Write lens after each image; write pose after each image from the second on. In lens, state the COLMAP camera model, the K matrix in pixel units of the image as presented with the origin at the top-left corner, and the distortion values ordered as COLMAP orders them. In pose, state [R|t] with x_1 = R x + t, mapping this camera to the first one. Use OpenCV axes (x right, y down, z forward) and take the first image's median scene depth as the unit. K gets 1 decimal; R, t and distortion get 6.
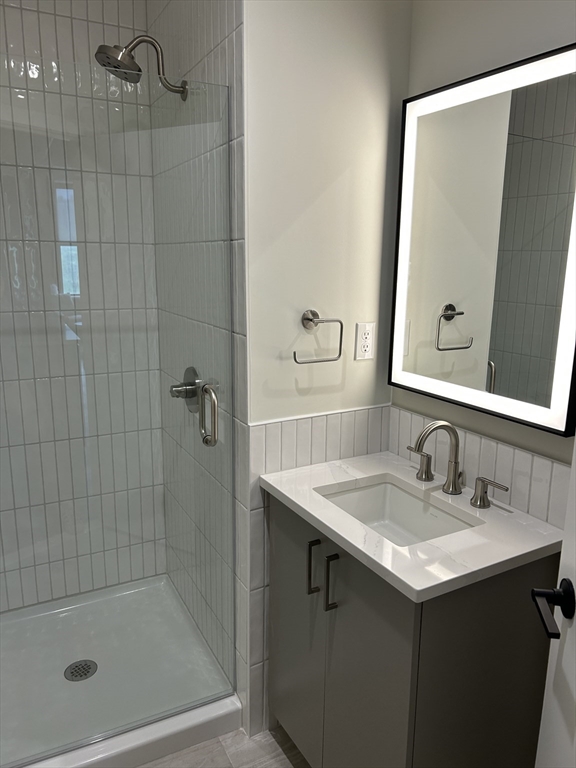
lens RADIAL K [[581.3, 0, 288.0], [0, 581.3, 384.0], [0, 0, 1]] dist [0.065432, -0.080136]
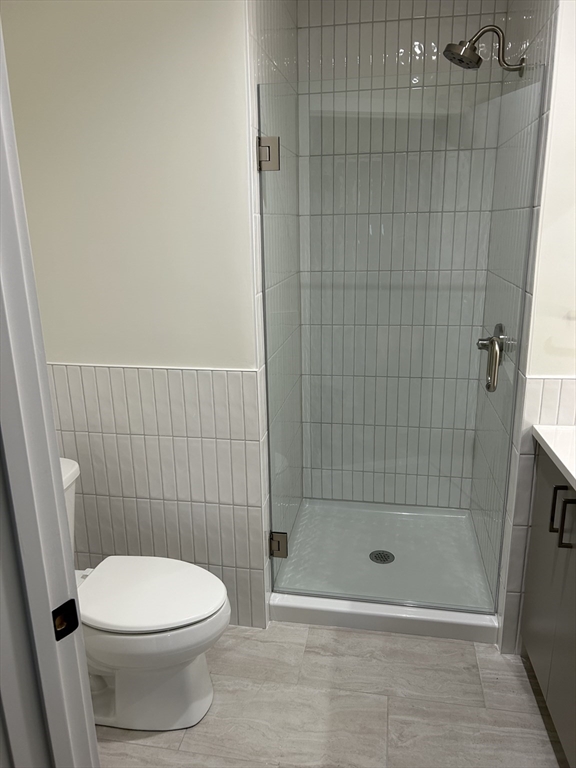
lens RADIAL K [[581.3, 0, 288.0], [0, 581.3, 384.0], [0, 0, 1]] dist [0.065432, -0.080136]
pose [[0.795235, 0.138359, -0.590304, 0.214437], [-0.103100, 0.990293, 0.093218, 0.025156], [0.597471, -0.013270, 0.801780, -0.149763]]
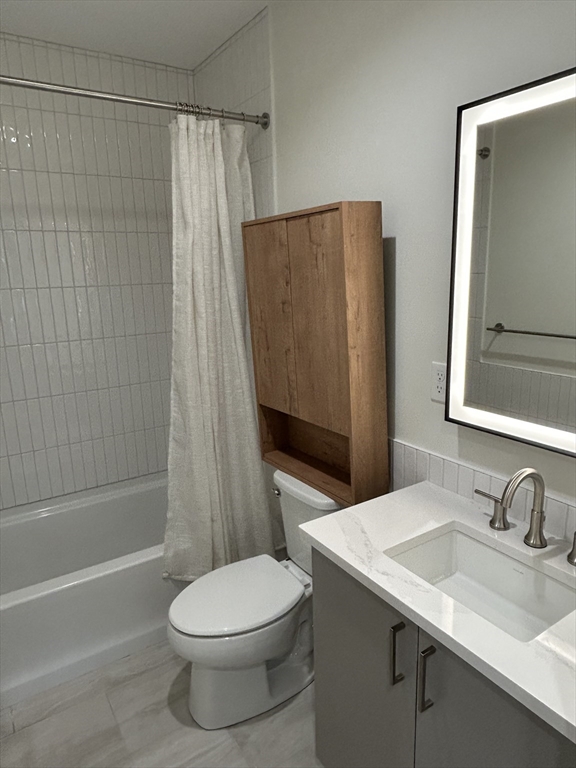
lens RADIAL K [[499.2, 0, 288.0], [0, 499.2, 384.0], [0, 0, 1]] dist [0.002124, 0.000873]
pose [[0.994841, -0.037536, 0.094245, -0.136785], [0.038748, 0.999188, -0.011065, -0.055849], [-0.093753, 0.014660, 0.995488, 0.245832]]
